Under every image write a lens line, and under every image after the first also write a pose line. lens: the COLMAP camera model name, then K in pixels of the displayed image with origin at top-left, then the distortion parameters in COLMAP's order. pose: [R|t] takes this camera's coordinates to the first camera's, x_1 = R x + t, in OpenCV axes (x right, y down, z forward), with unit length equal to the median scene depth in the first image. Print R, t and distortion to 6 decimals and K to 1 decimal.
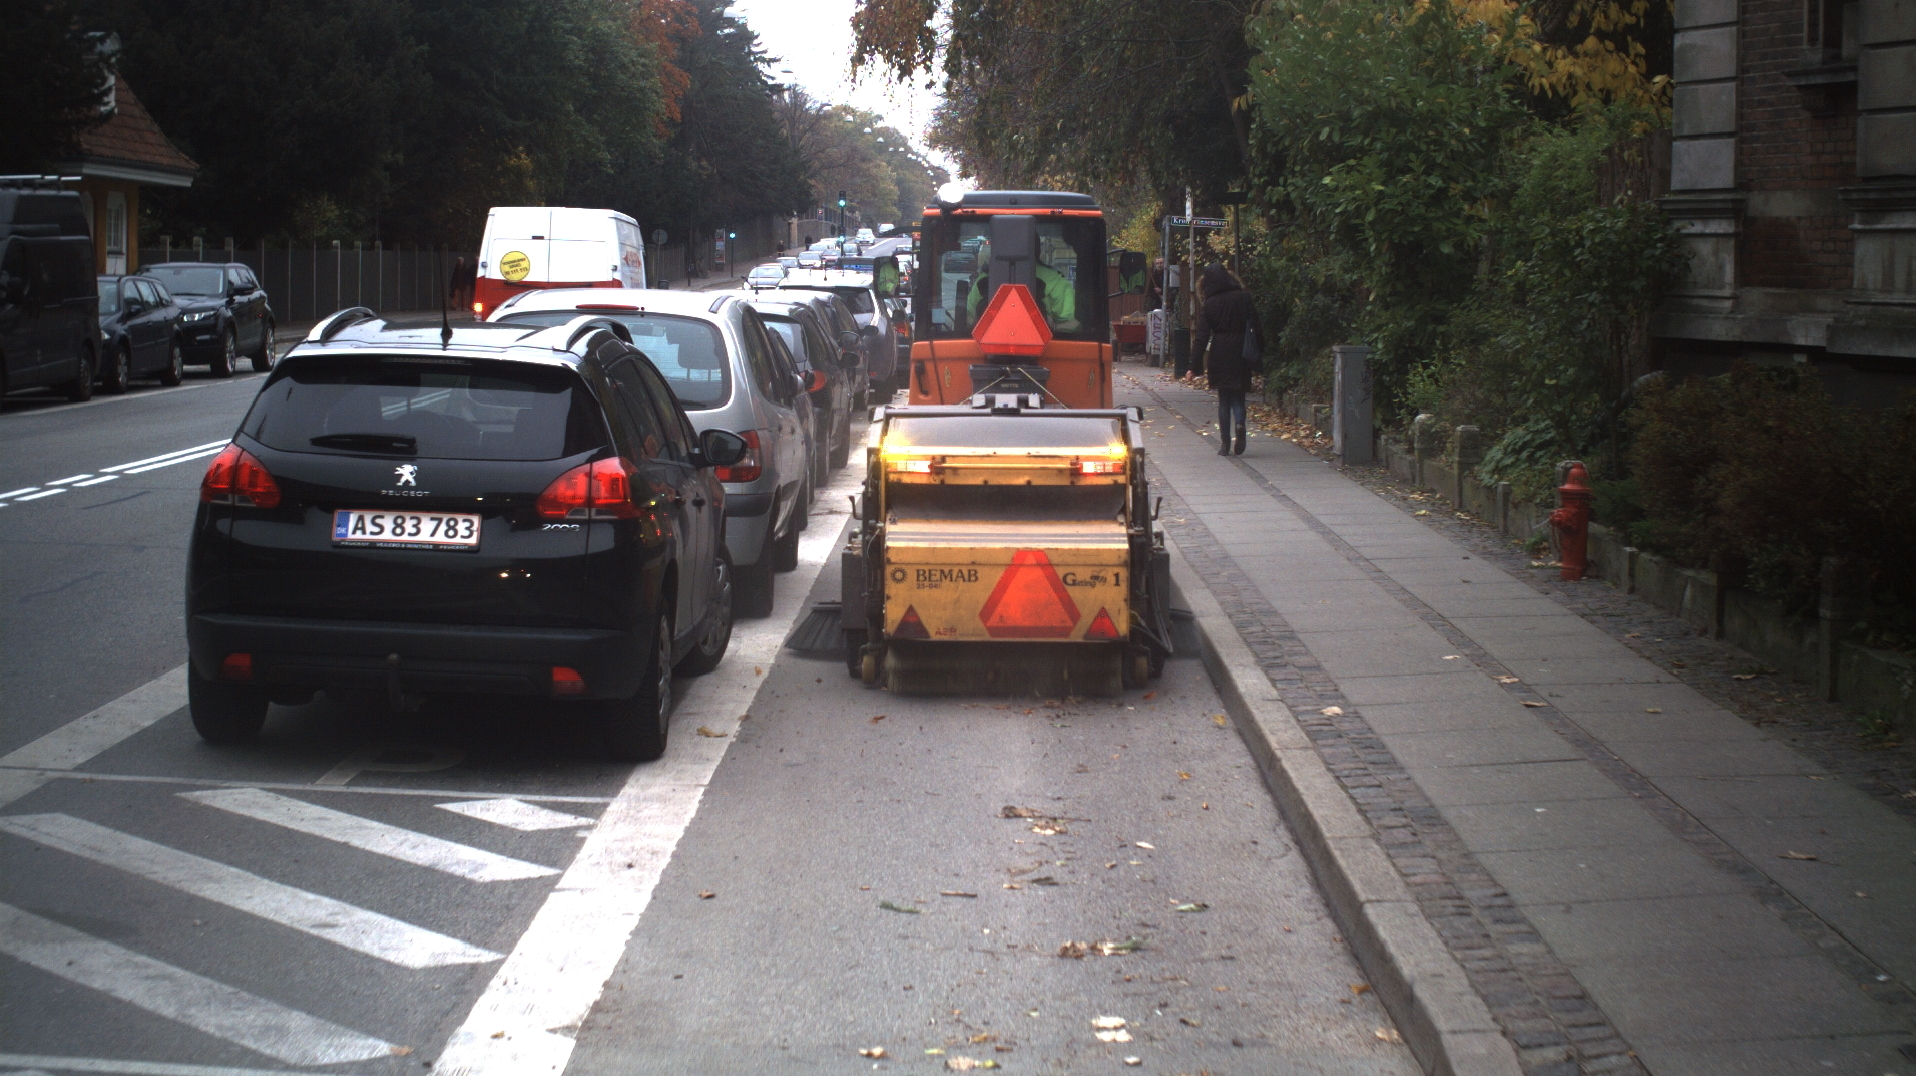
lens RADIAL K [[5312.1, 0, 959.7], [0, 5312.1, 536.0], [0, 0, 1]] dist [-0.335264, 0.000000]
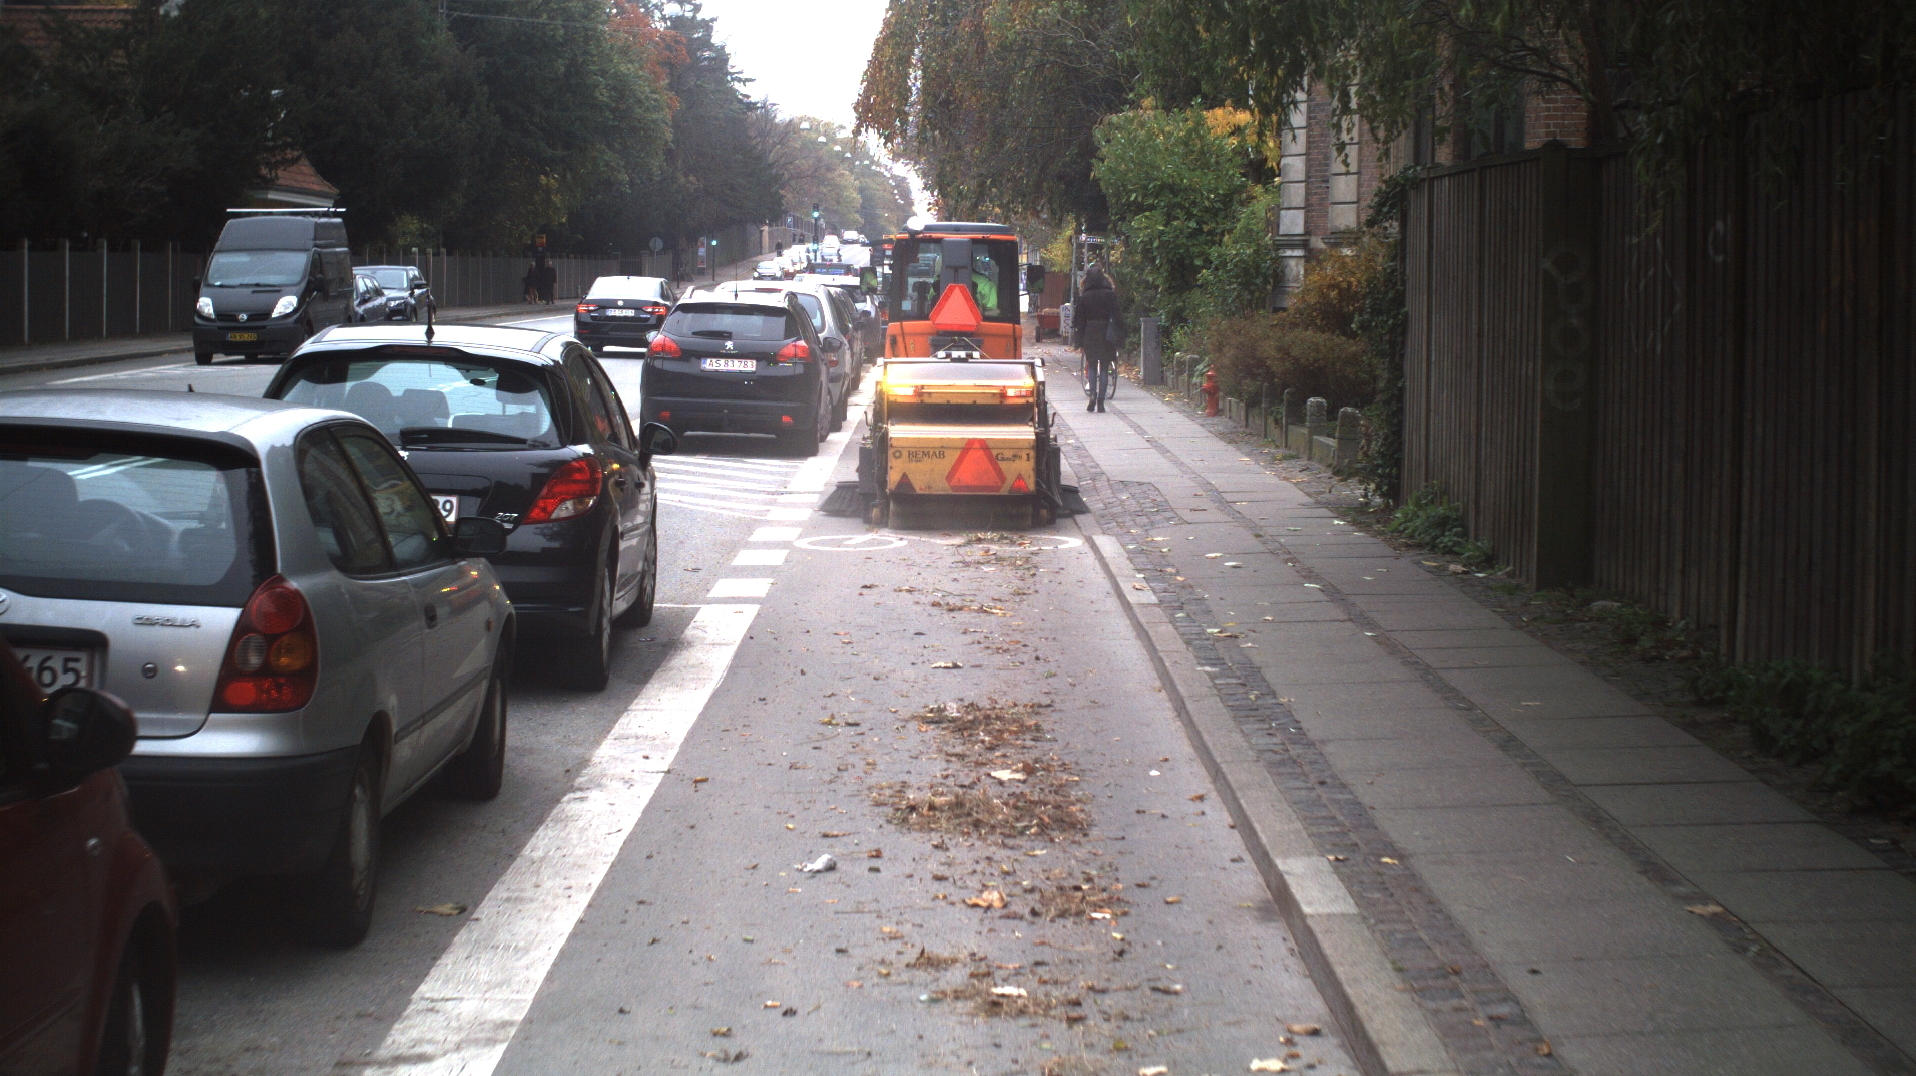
lens RADIAL K [[5312.1, 0, 958.6], [0, 5312.1, 541.7], [0, 0, 1]] dist [-0.335264, 0.000000]
pose [[0.999960, 0.004454, 0.007780, -0.002070], [-0.004454, 0.999990, 0.000025, 0.030206], [-0.007779, -0.000060, 0.999970, -0.591339]]
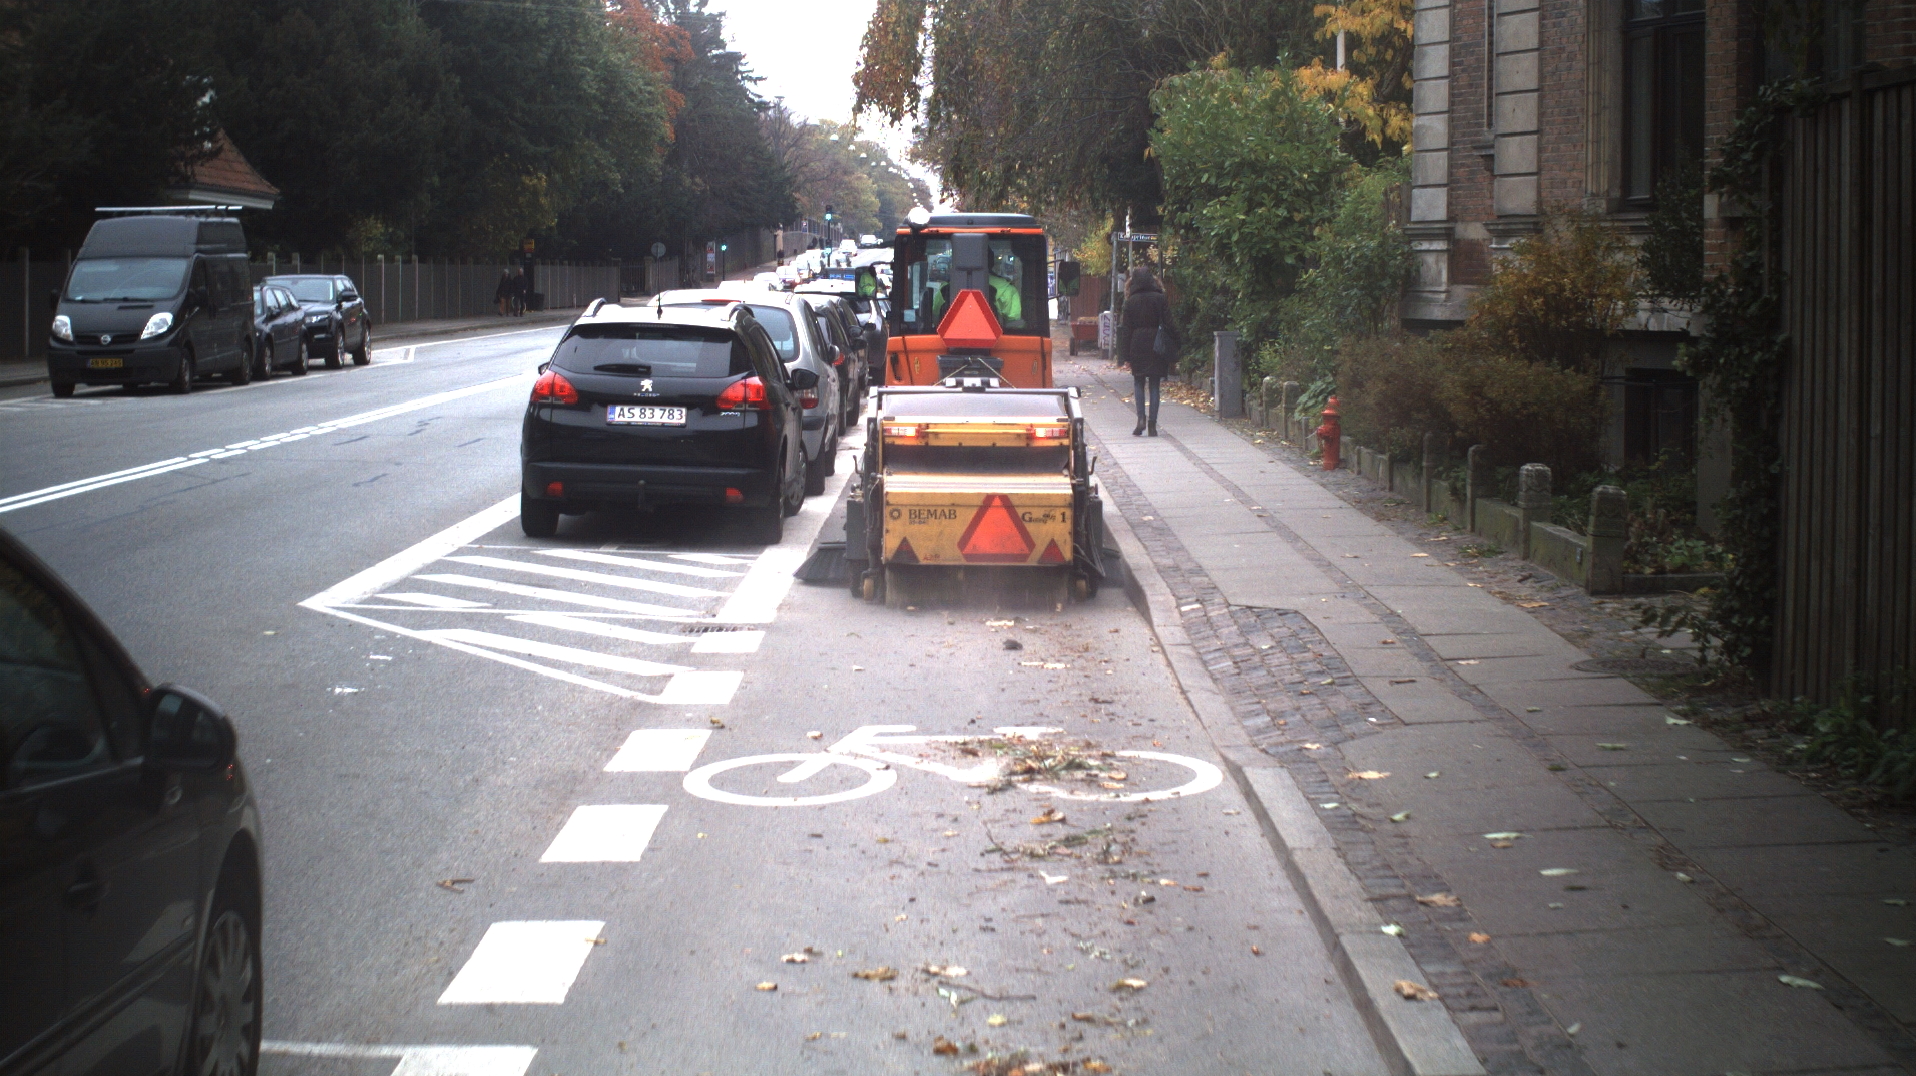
lens RADIAL K [[5312.1, 0, 955.9], [0, 5312.1, 536.7], [0, 0, 1]] dist [-0.335264, 0.000000]
pose [[0.999986, -0.004546, 0.002878, -0.000272], [0.004551, 0.999988, -0.001768, 0.015353], [-0.002870, 0.001781, 0.999994, -0.295363]]
